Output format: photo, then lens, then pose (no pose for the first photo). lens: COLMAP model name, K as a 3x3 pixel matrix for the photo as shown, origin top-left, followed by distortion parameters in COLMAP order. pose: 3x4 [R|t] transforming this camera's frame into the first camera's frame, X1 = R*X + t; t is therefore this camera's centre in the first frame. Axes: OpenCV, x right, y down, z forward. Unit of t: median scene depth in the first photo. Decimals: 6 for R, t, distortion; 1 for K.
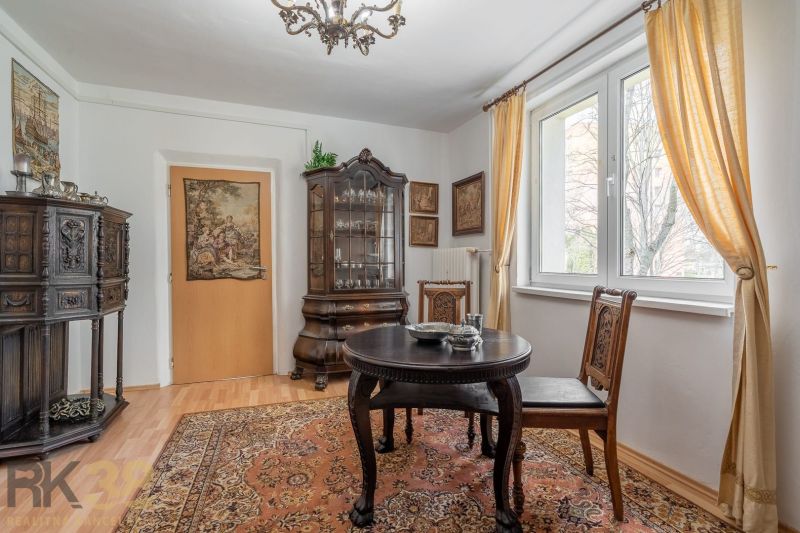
lens RADIAL K [[359.8, 0, 395.8], [0, 359.8, 264.7], [0, 0, 1]] dist [-0.000244, 0.000299]
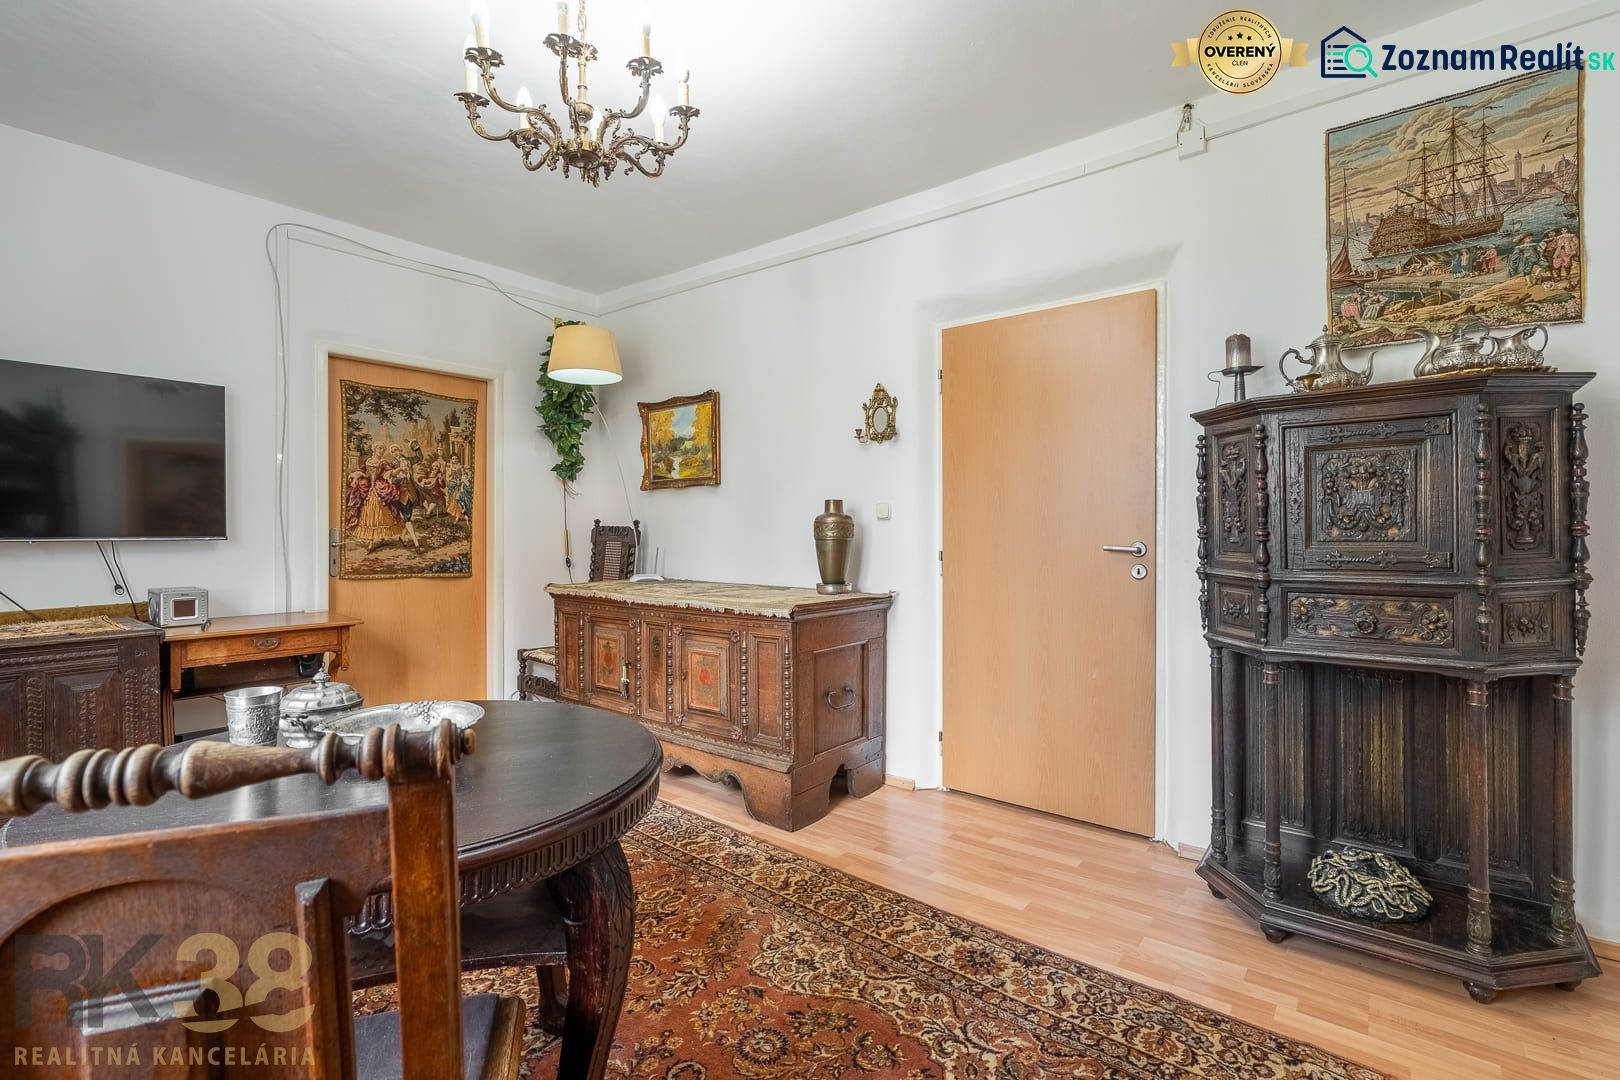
lens RADIAL K [[728.7, 0, 801.6], [0, 728.7, 536.3], [0, 0, 1]] dist [-0.000244, 0.000299]
pose [[-0.864541, 0.000396, -0.502563, 0.106925], [-0.001268, 0.999995, 0.002970, -0.000520], [0.502561, 0.003205, -0.864536, 1.626291]]
